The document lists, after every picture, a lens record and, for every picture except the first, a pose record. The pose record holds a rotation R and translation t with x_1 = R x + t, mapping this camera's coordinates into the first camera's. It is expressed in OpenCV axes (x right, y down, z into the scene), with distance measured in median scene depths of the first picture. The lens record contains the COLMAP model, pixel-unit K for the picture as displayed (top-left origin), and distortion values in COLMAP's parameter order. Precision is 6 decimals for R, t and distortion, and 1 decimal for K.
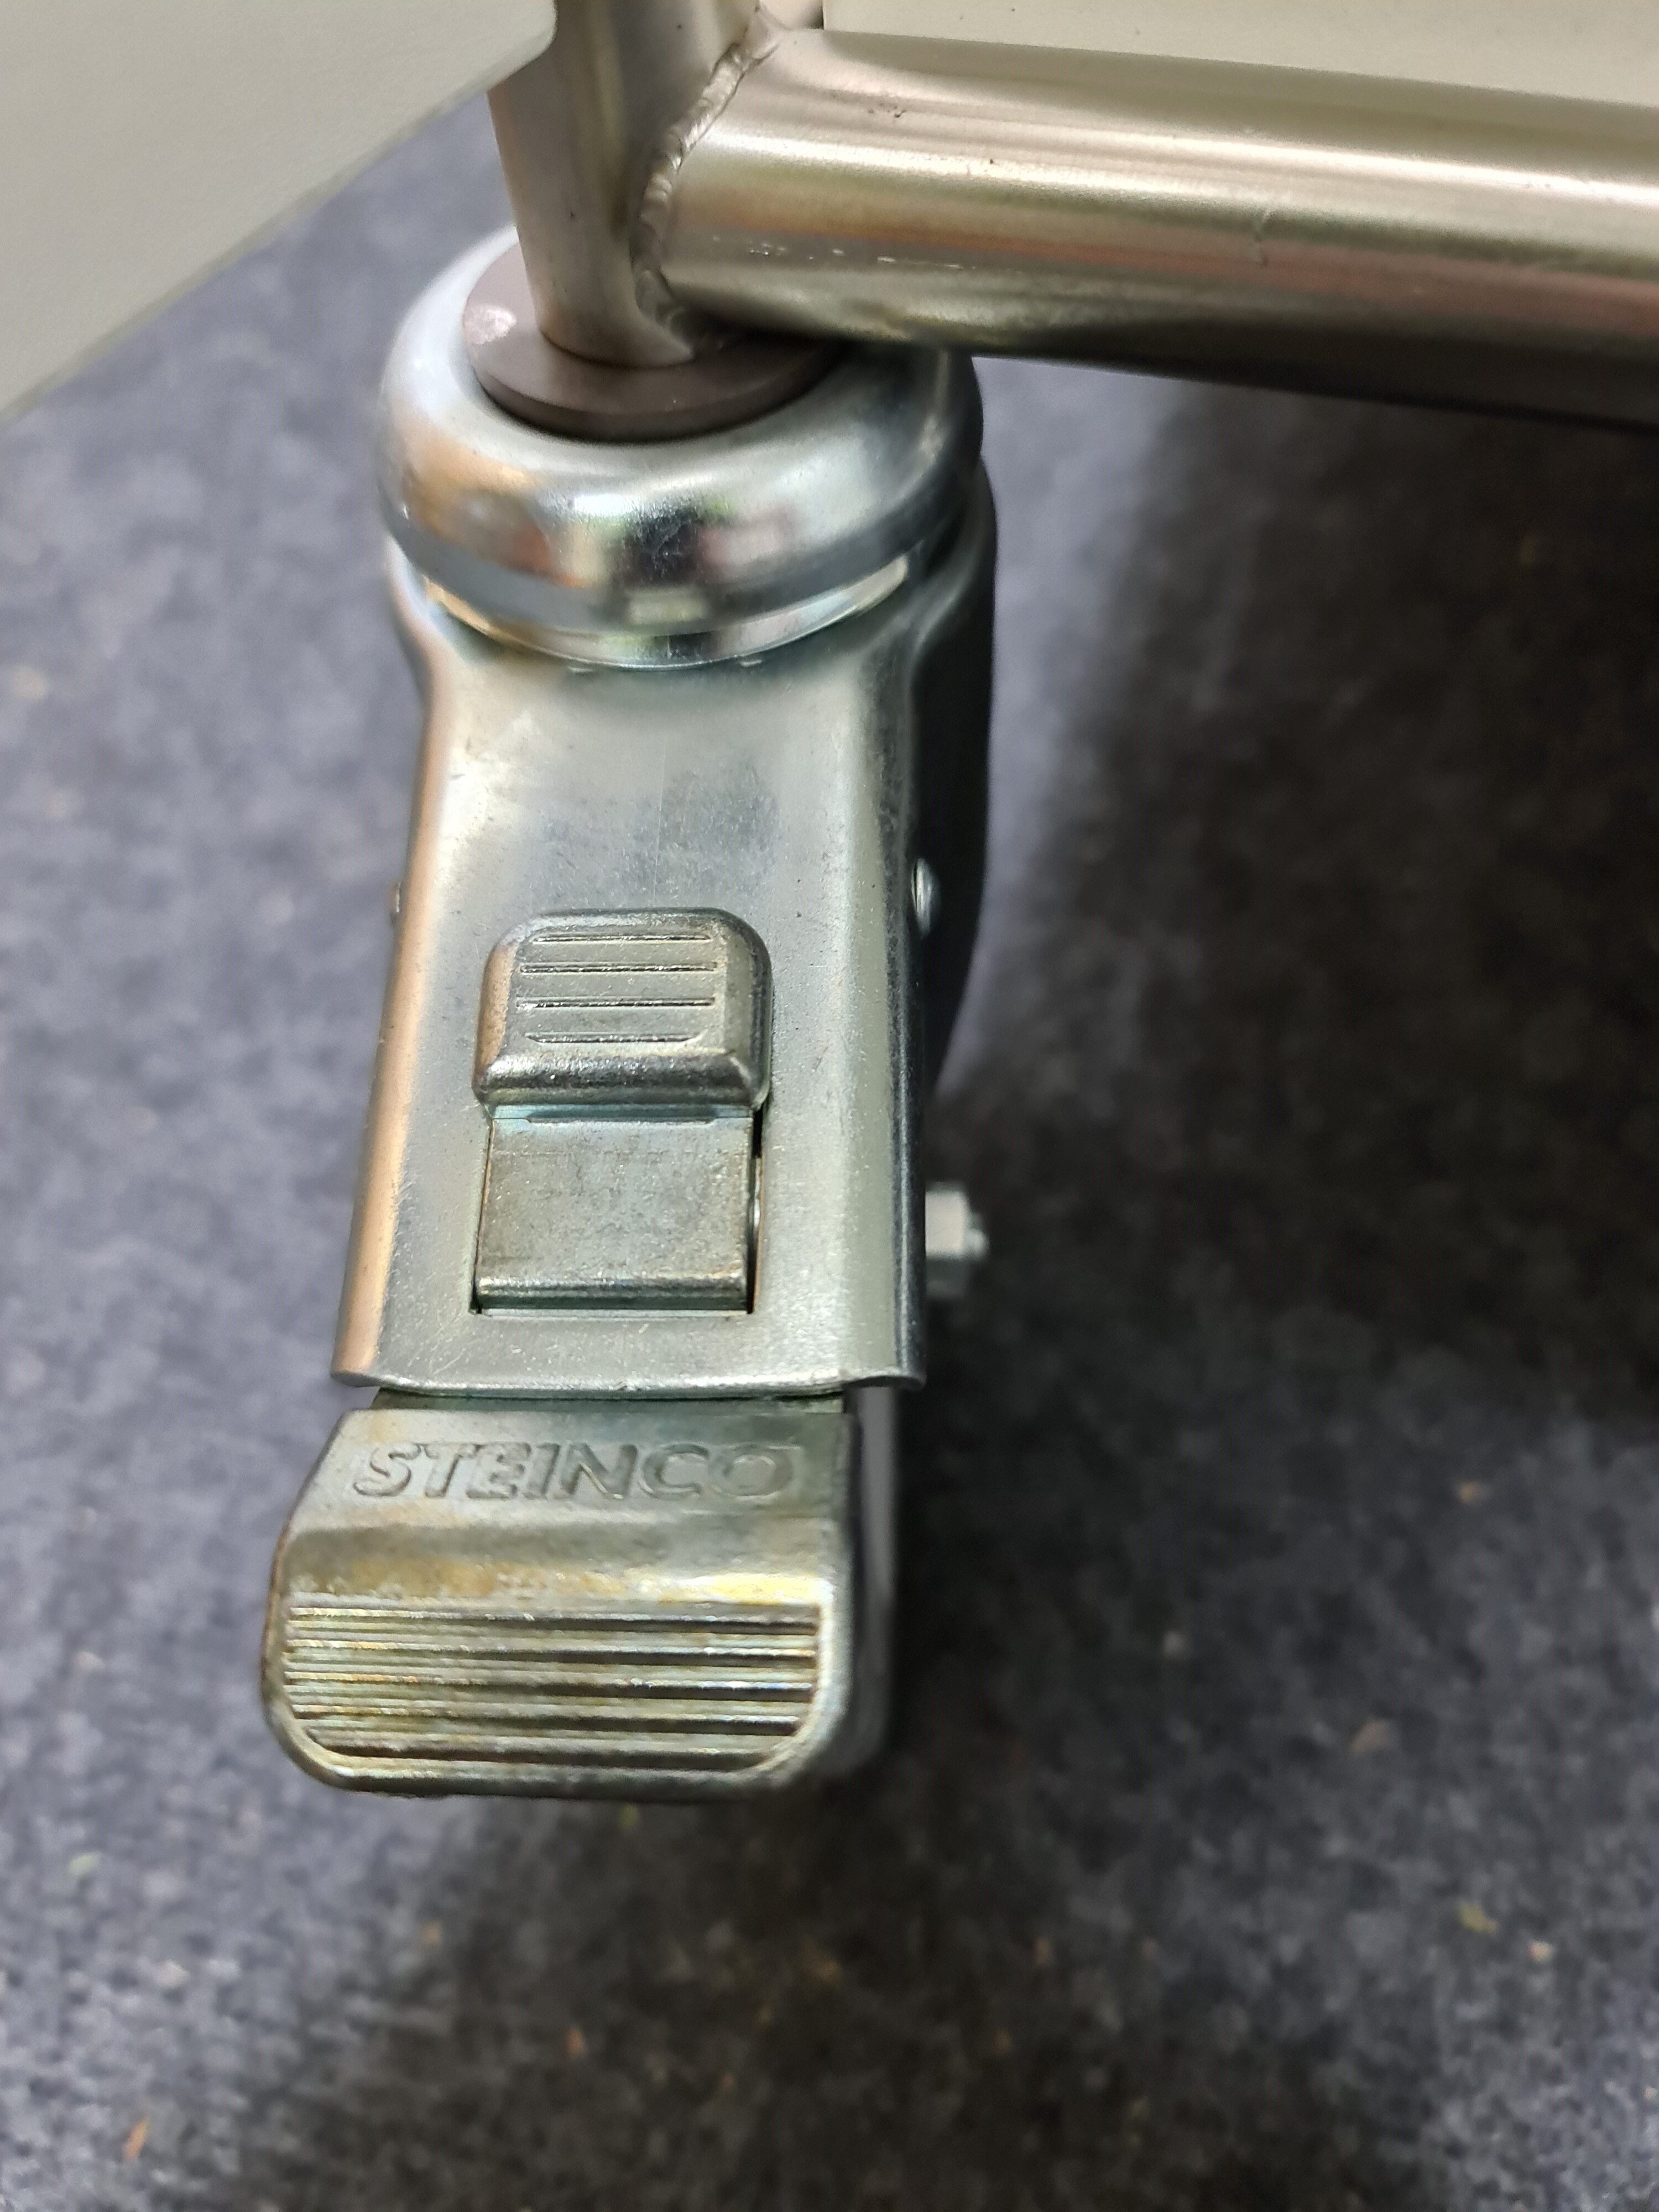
lens RADIAL K [[1636.6, 0, 822.7], [0, 1636.6, 1068.9], [0, 0, 1]] dist [0.094984, -0.119473]
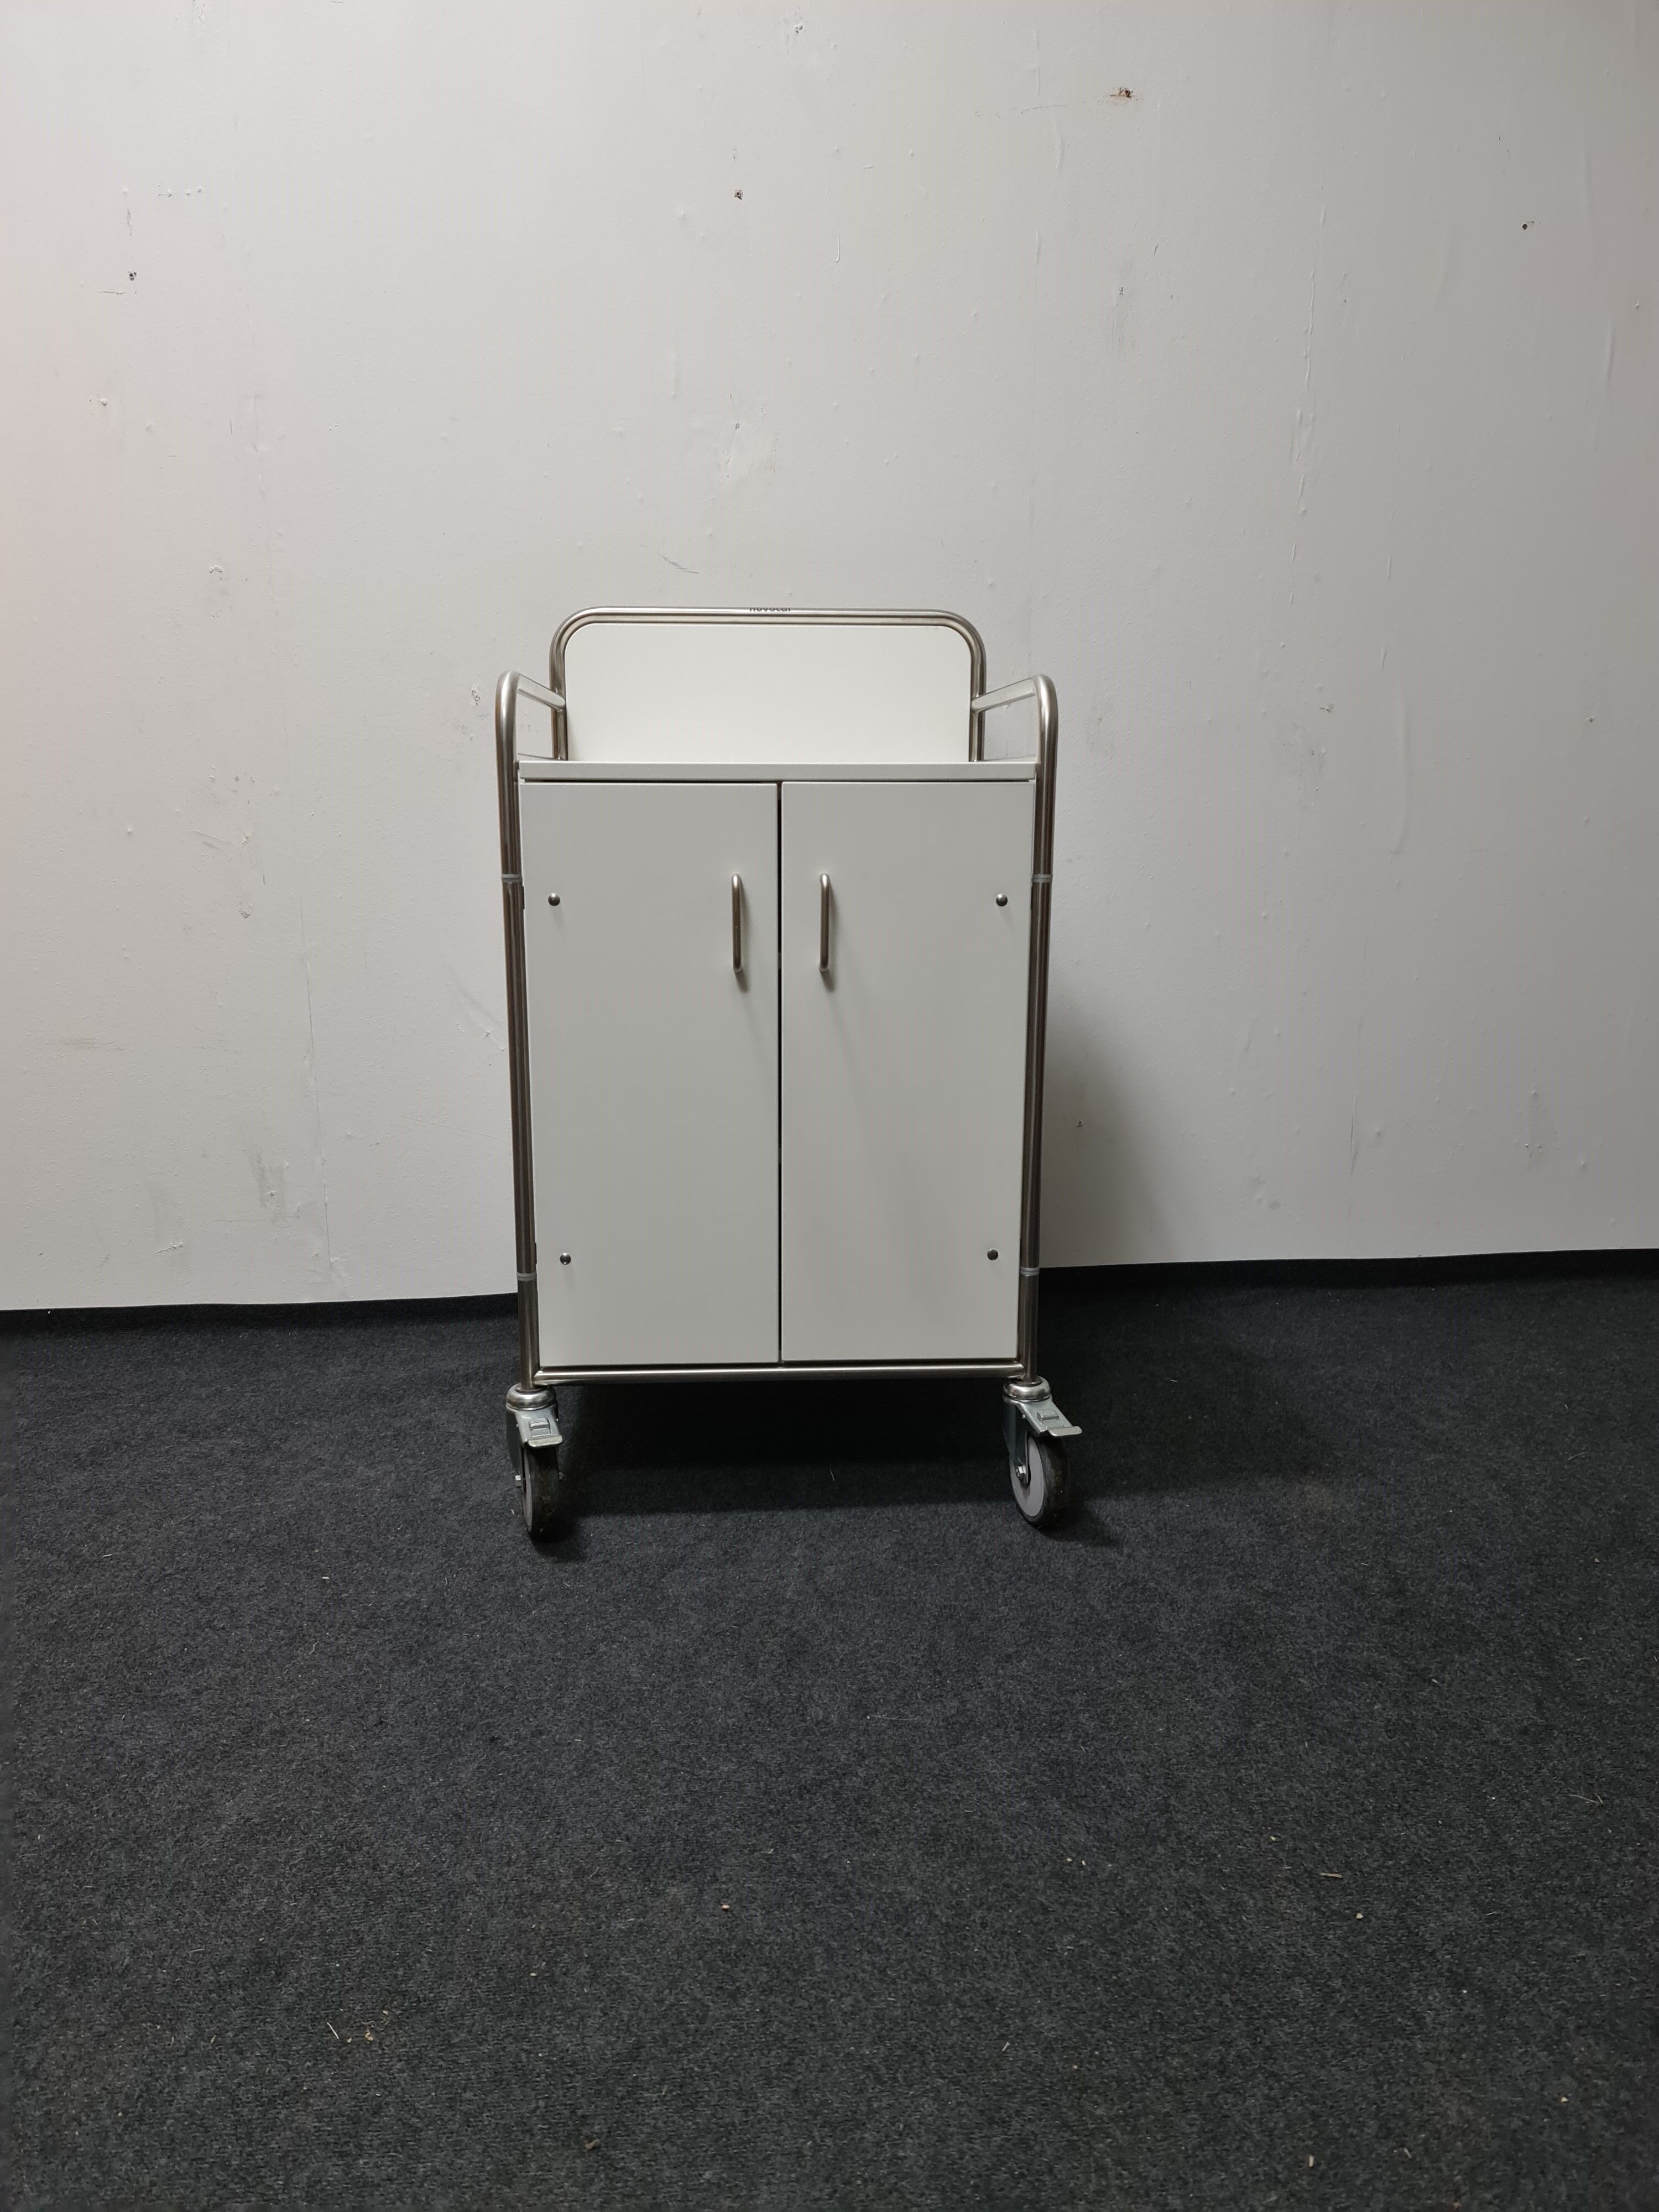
lens RADIAL K [[1605.8, 0, 816.3], [0, 1605.8, 1115.1], [0, 0, 1]] dist [0.104786, -0.112010]
pose [[0.940357, -0.006429, 0.340129, -1.366140], [0.237858, 0.727230, -0.643863, 4.004565], [-0.243213, 0.686364, 0.685385, -5.815785]]
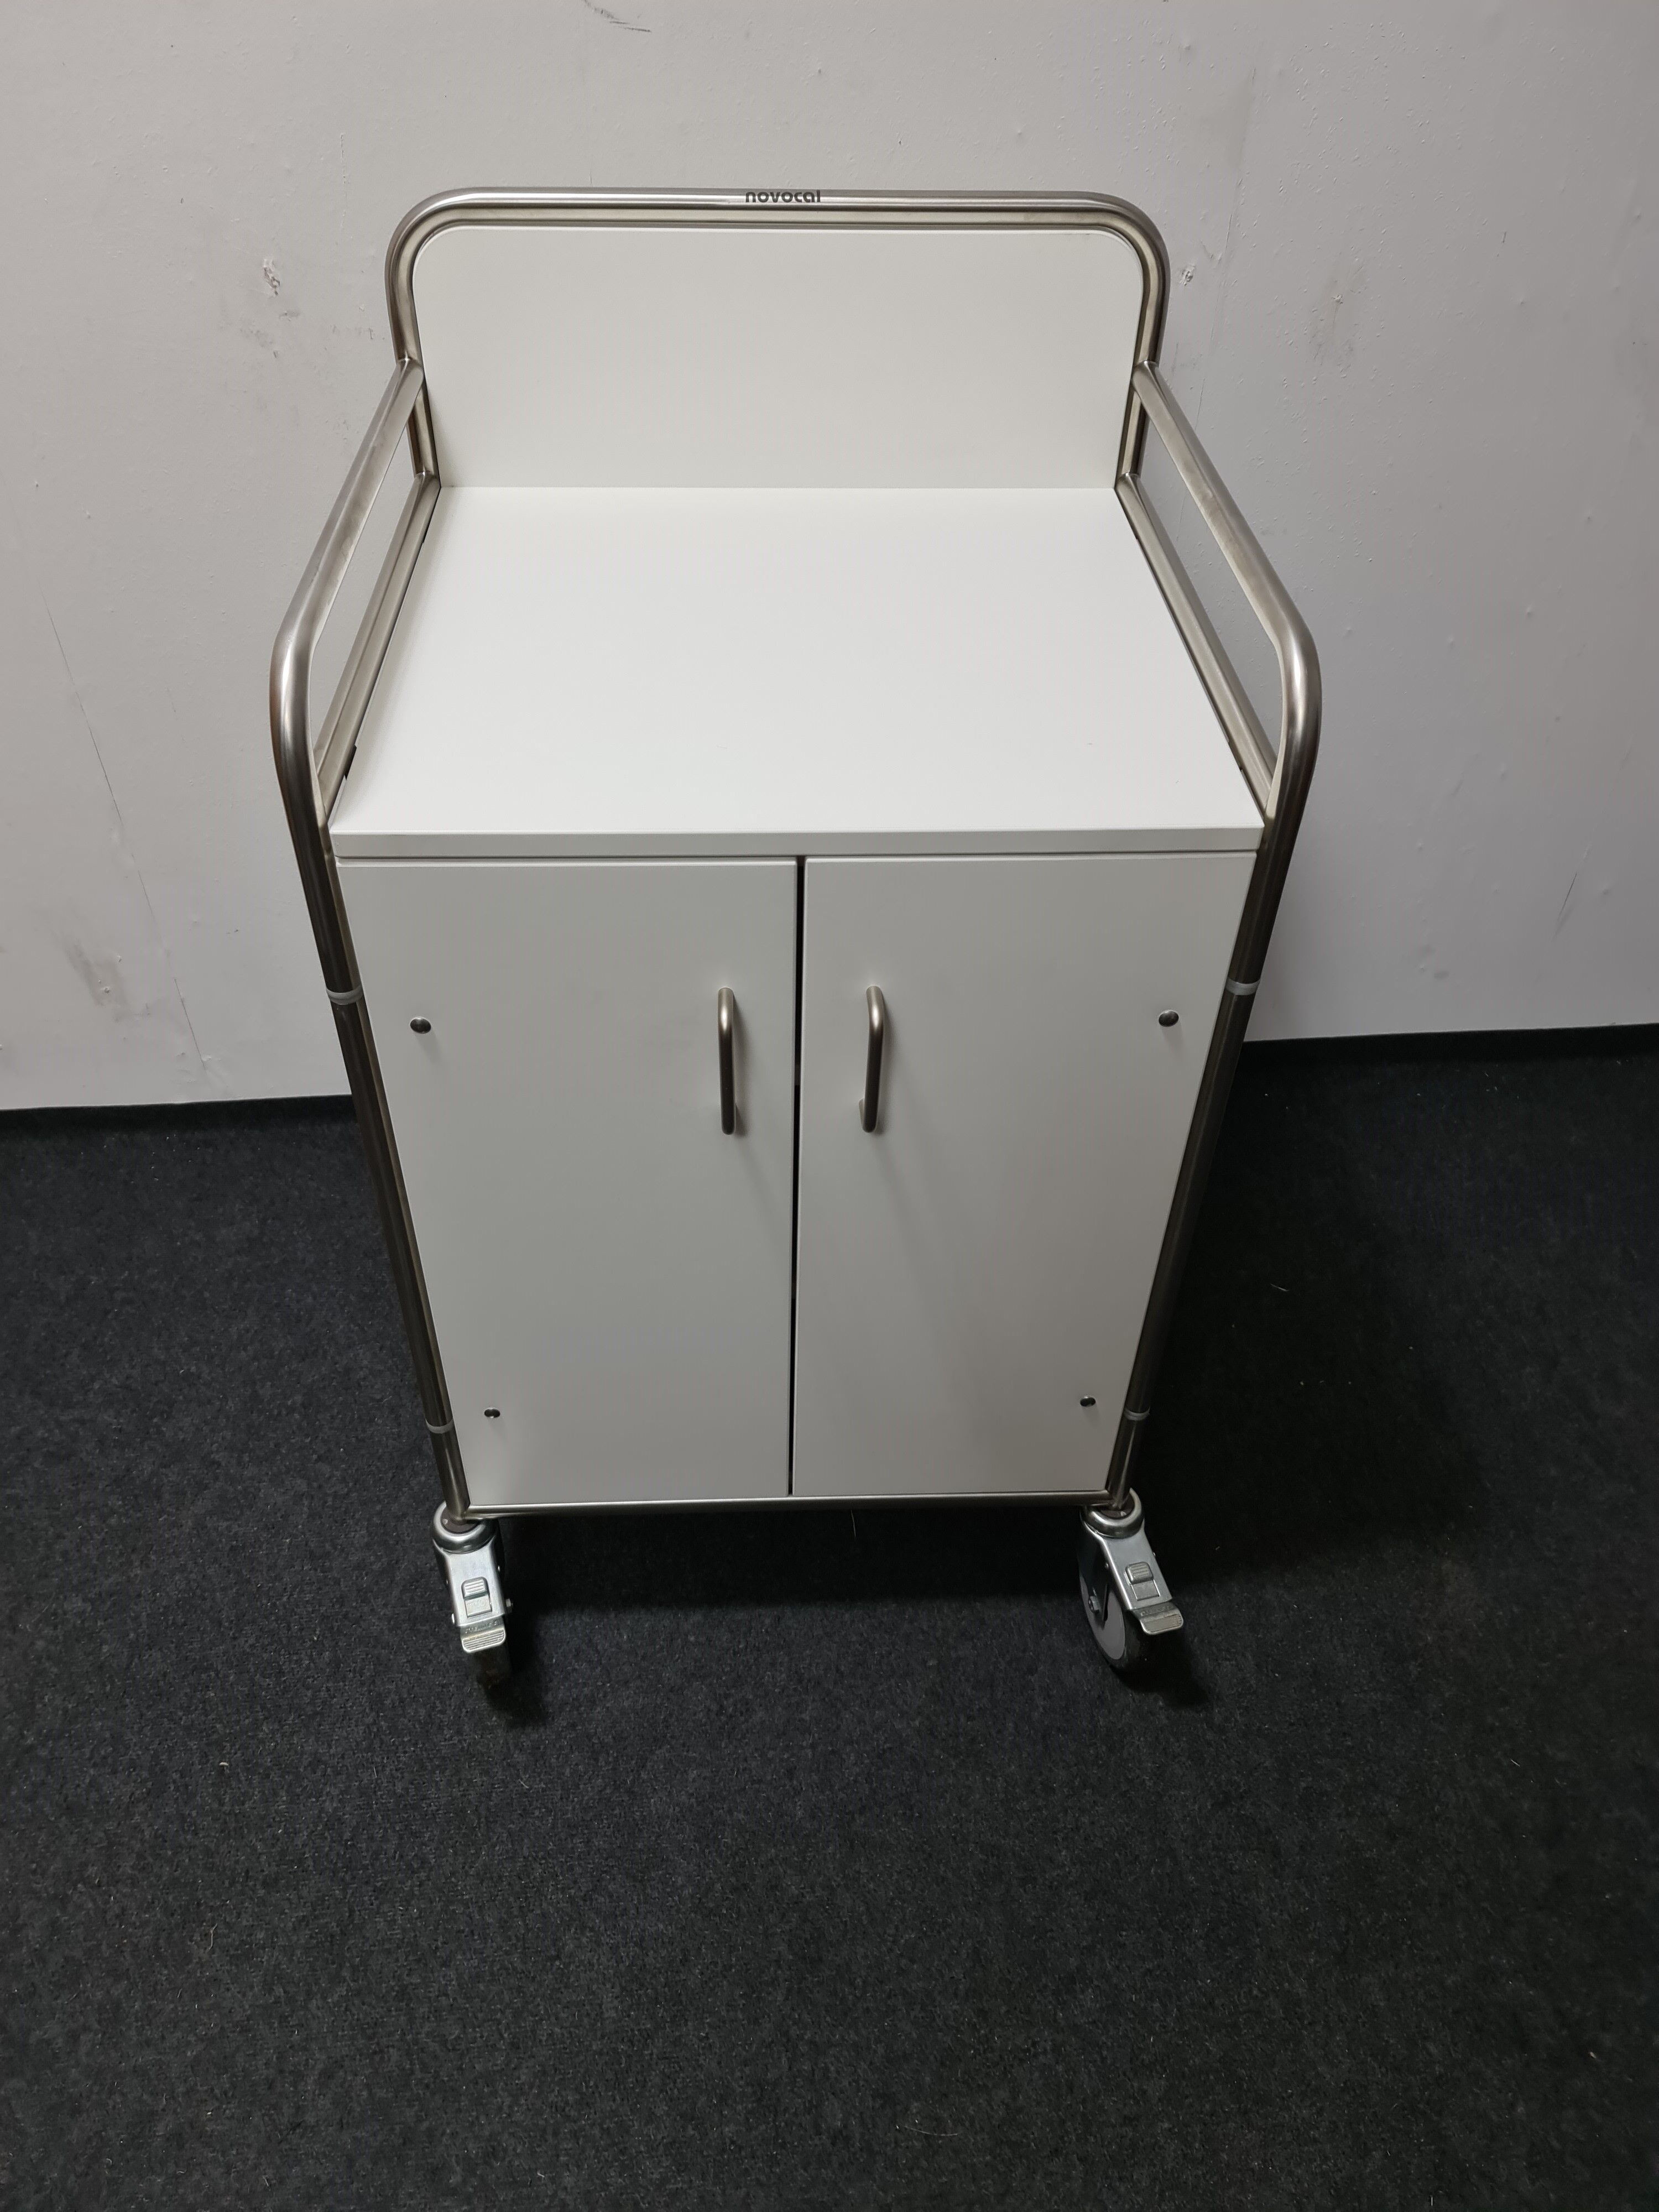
lens RADIAL K [[1605.8, 0, 816.3], [0, 1605.8, 1115.1], [0, 0, 1]] dist [0.104786, -0.112010]
pose [[0.941950, -0.161035, 0.294616, -0.339454], [0.221275, 0.957697, -0.183995, -0.293535], [-0.252524, 0.238505, 0.937735, -5.502657]]
